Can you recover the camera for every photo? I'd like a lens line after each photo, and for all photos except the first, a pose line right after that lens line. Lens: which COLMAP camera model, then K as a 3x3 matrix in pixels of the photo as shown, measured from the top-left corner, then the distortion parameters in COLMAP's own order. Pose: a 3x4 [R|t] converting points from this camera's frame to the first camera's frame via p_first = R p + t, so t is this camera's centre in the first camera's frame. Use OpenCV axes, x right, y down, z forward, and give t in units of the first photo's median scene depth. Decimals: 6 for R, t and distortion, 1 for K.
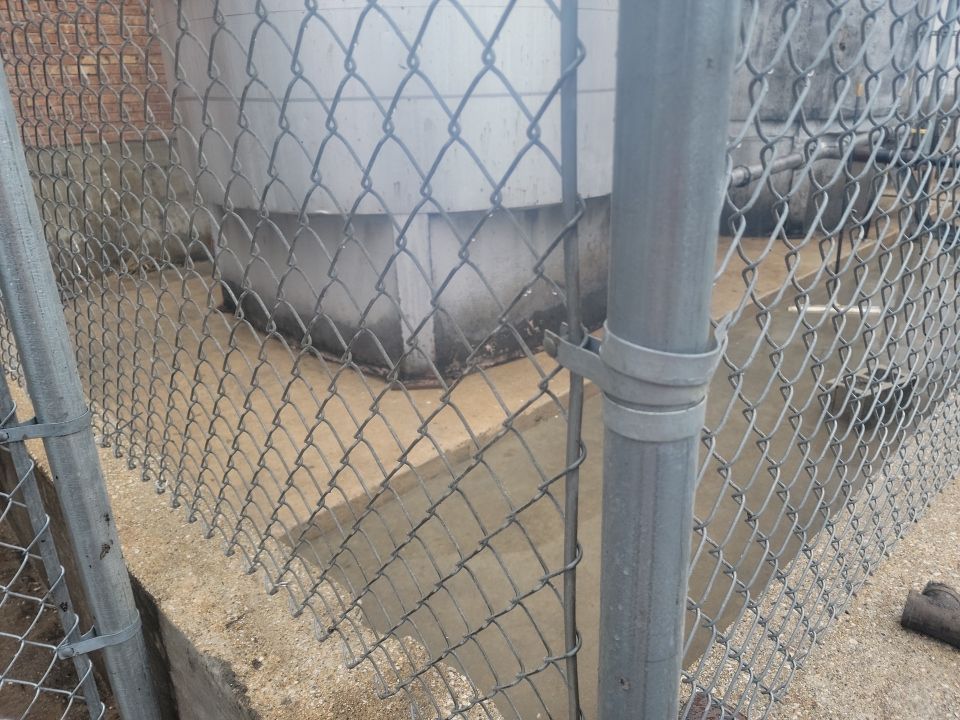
lens RADIAL K [[695.4, 0, 480.0], [0, 695.4, 360.0], [0, 0, 1]] dist [0.086609, -0.089707]
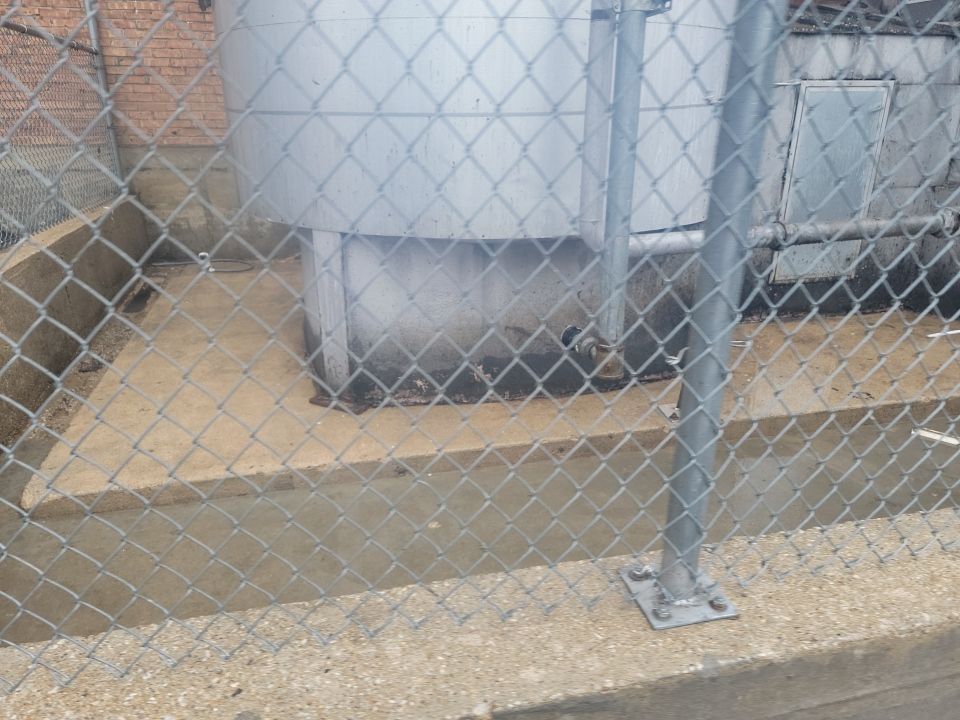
lens RADIAL K [[695.4, 0, 480.0], [0, 695.4, 360.0], [0, 0, 1]] dist [0.086609, -0.089707]
pose [[0.850456, 0.204012, -0.484876, 0.534356], [-0.207756, 0.977065, 0.046704, -0.110463], [0.483283, 0.061016, 0.873335, 0.239829]]
